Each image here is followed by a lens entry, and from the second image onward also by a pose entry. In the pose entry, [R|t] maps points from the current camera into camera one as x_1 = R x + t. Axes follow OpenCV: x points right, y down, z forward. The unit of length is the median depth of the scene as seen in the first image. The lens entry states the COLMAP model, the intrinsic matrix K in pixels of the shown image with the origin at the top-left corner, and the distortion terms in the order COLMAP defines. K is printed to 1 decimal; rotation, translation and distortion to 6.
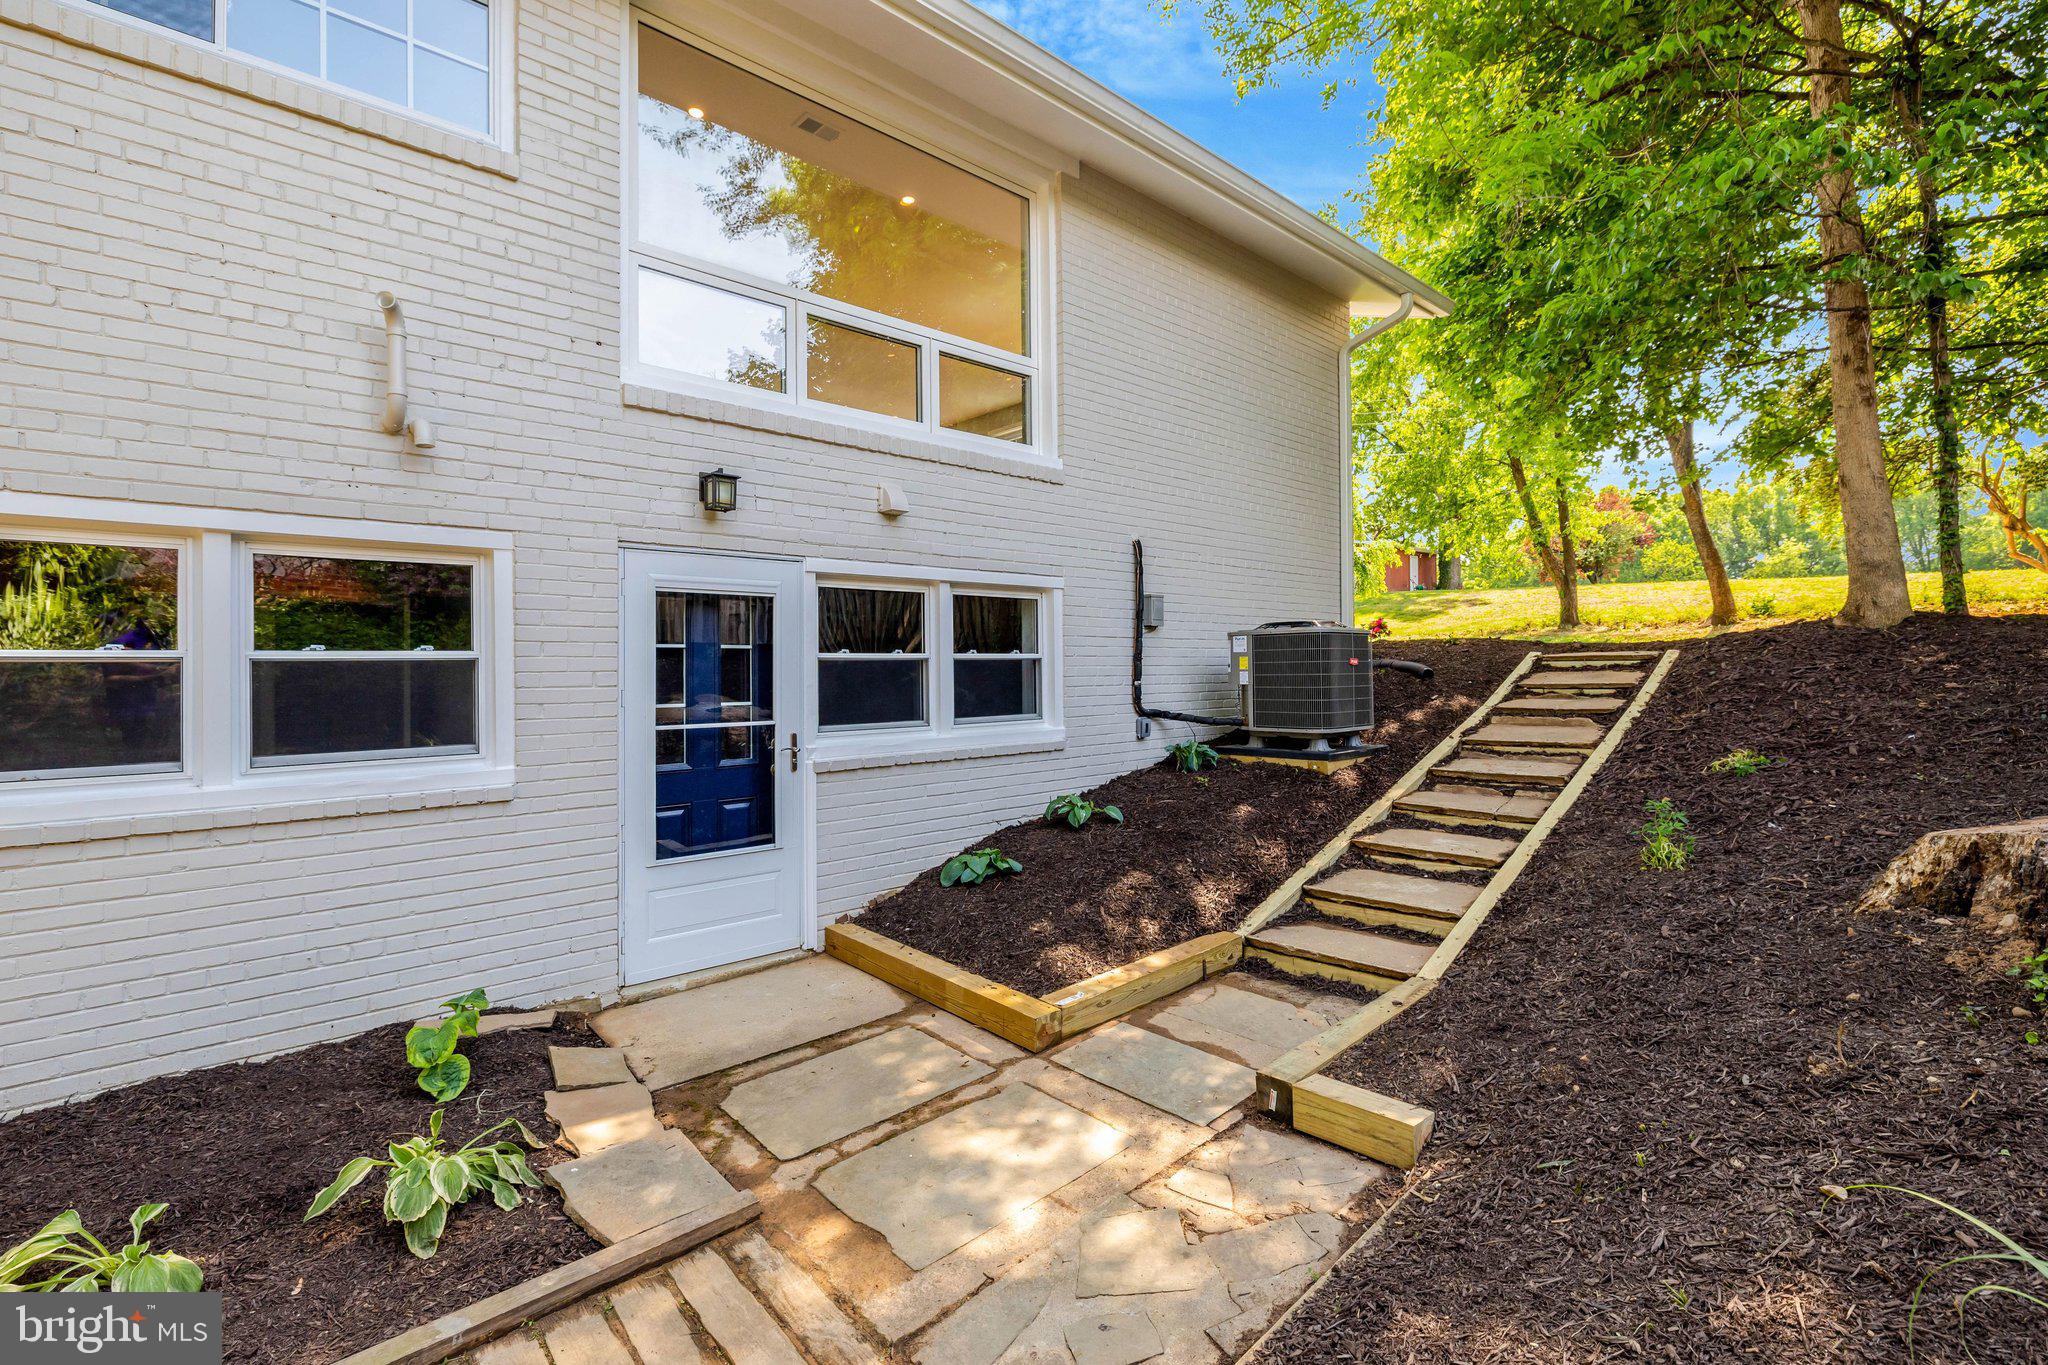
lens RADIAL K [[899.4, 0, 1010.7], [0, 899.4, 637.6], [0, 0, 1]] dist [-0.011771, -0.000087]
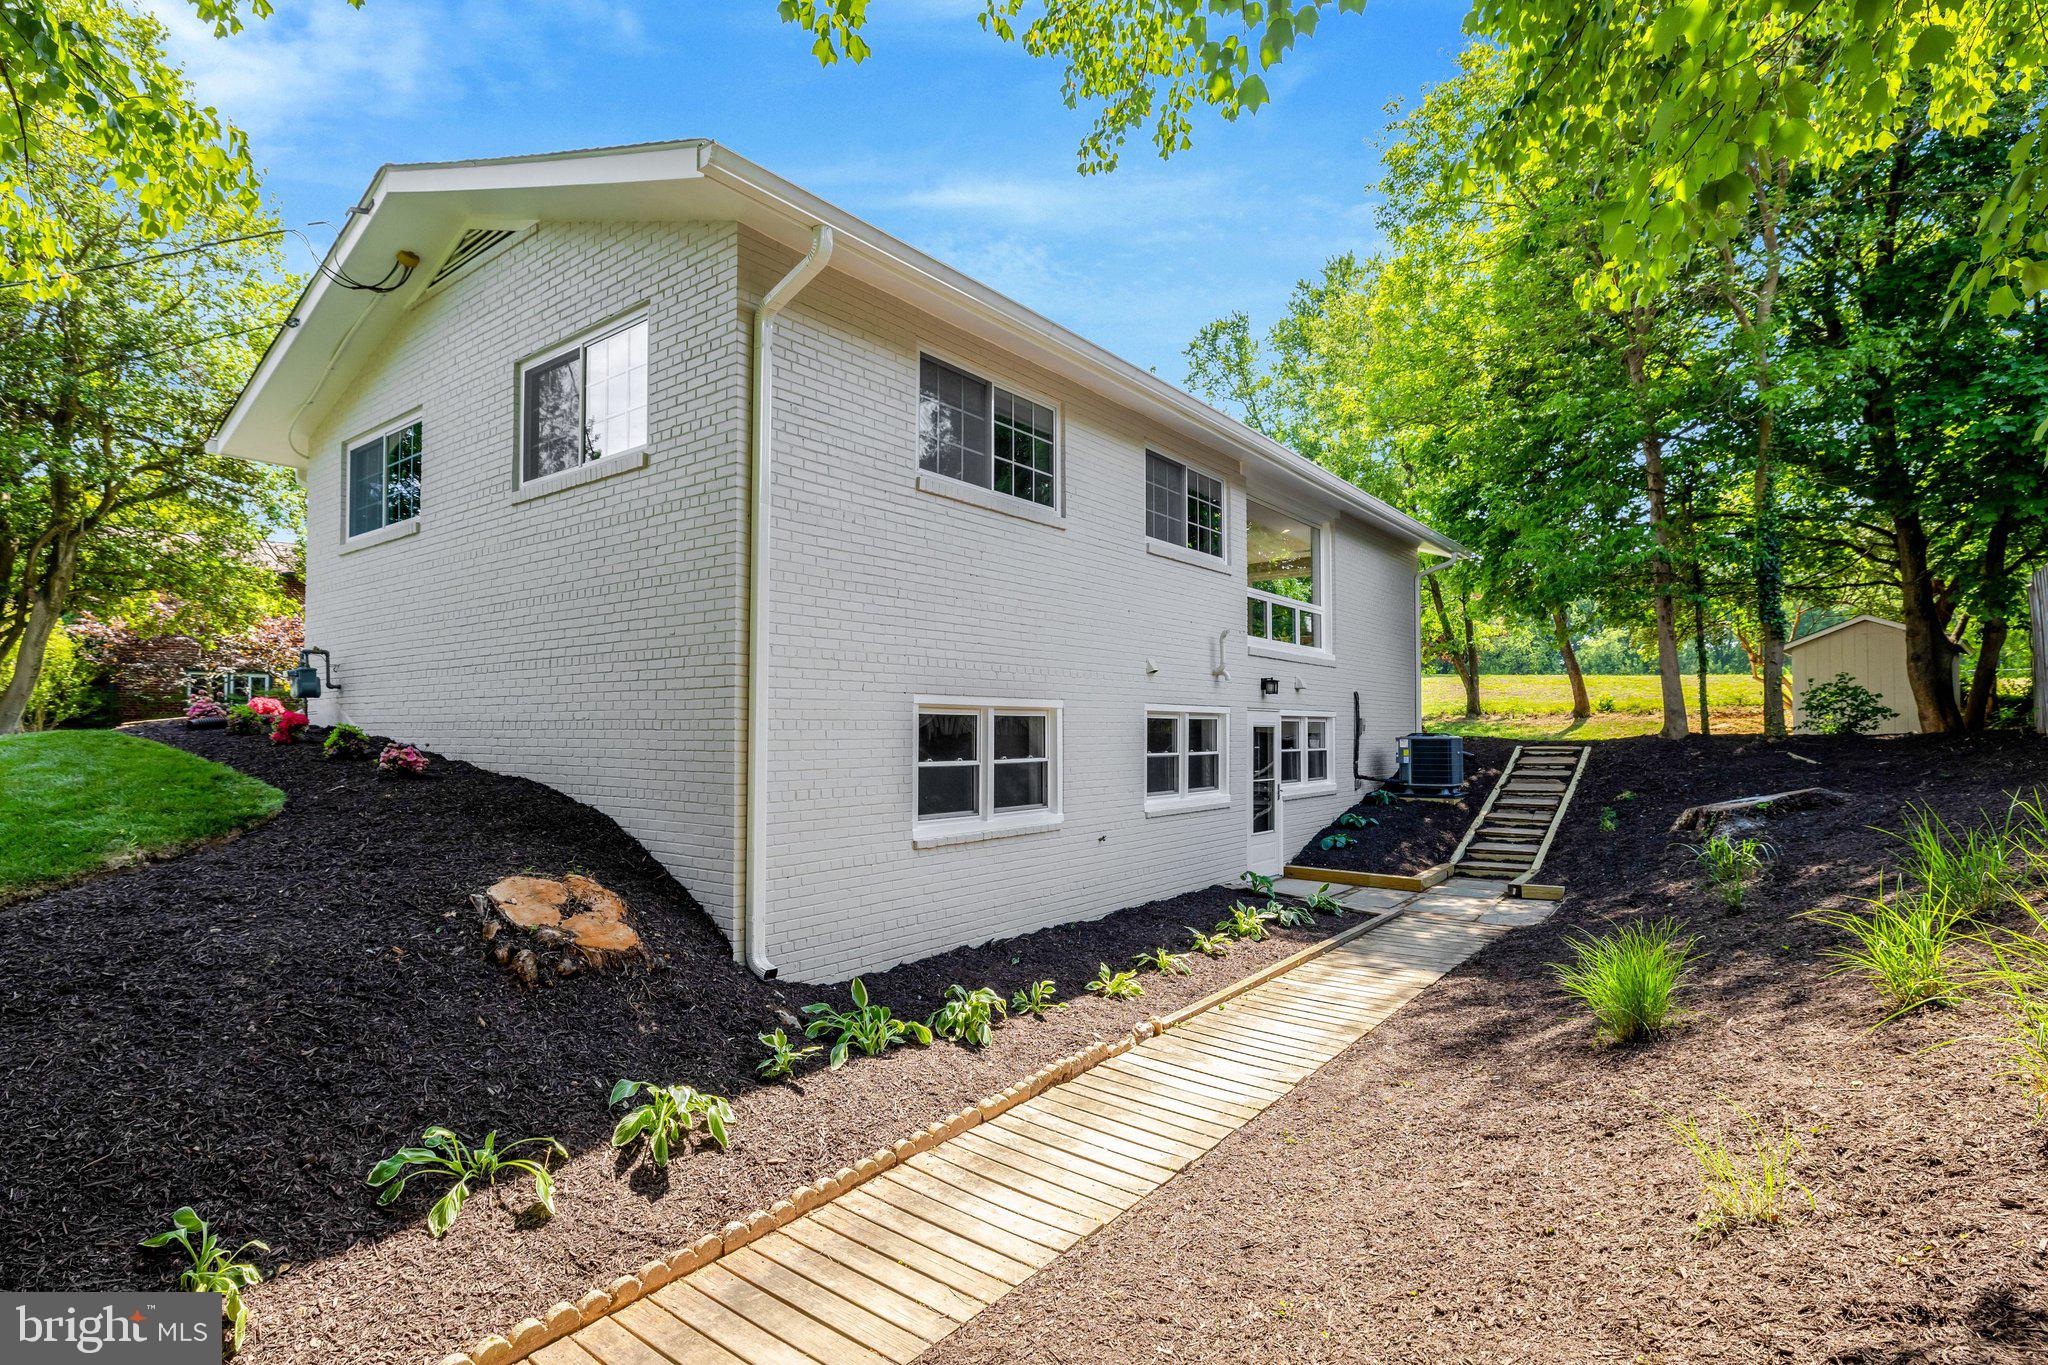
lens RADIAL K [[975.6, 0, 1024.0], [0, 975.6, 682.5], [0, 0, 1]] dist [-0.000639, 0.000466]
pose [[0.983820, 0.019829, 0.178062, -1.032917], [-0.016553, 0.999666, -0.019862, -0.075189], [-0.178396, 0.016593, 0.983819, -1.077258]]
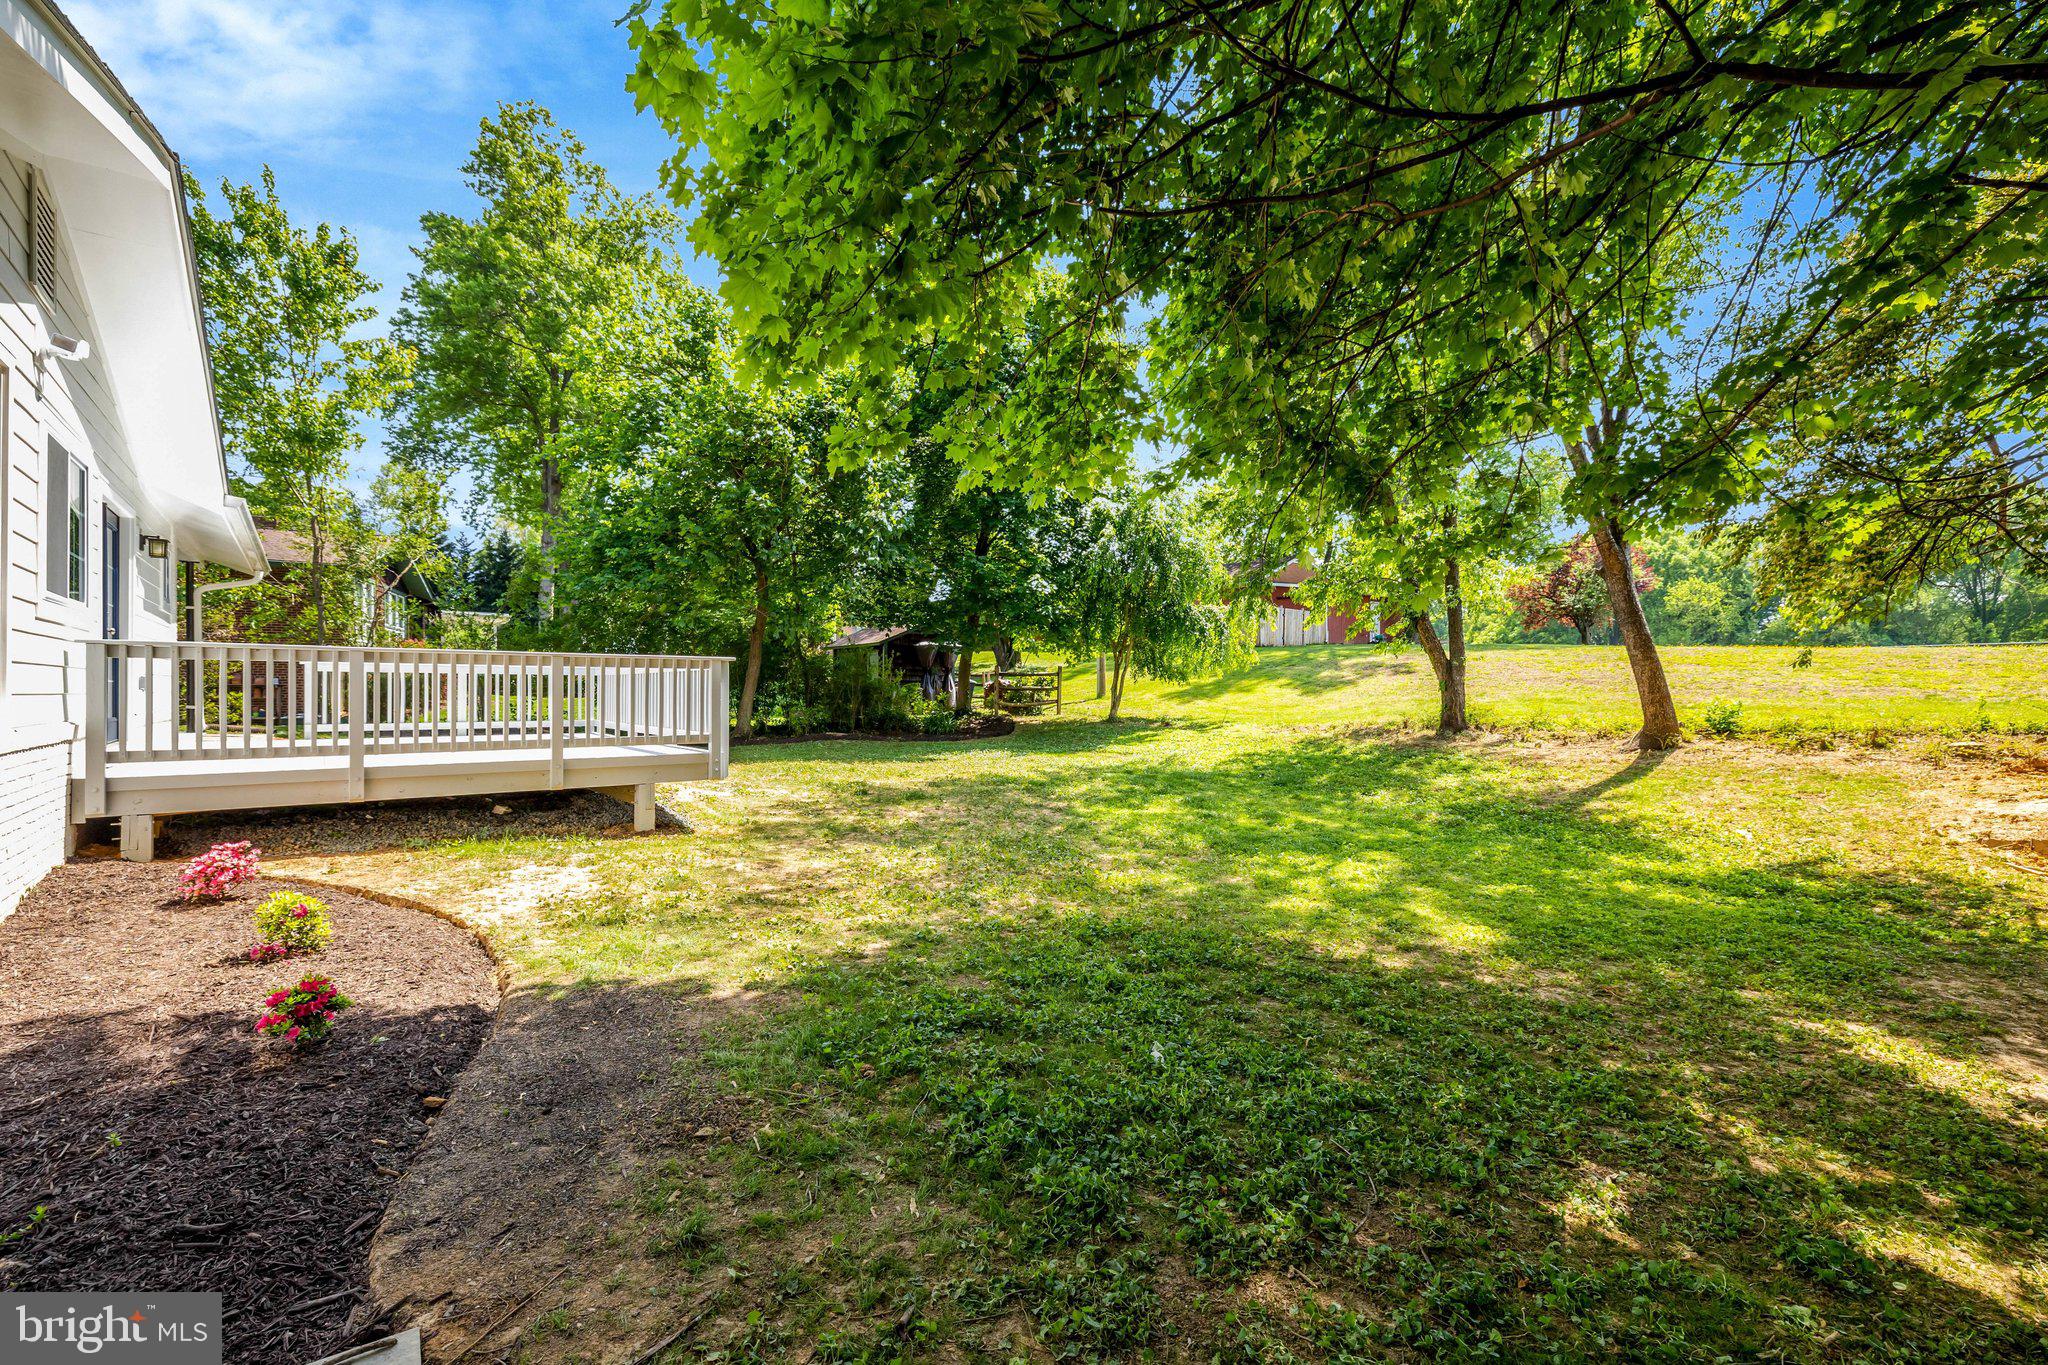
lens RADIAL K [[865.9, 0, 1016.8], [0, 865.9, 670.6], [0, 0, 1]] dist [-0.001198, 0.000014]
pose [[0.999231, 0.012660, -0.037118, 1.080857], [-0.012302, 0.999876, 0.009854, -0.229493], [0.037238, -0.009390, 0.999262, 1.062075]]
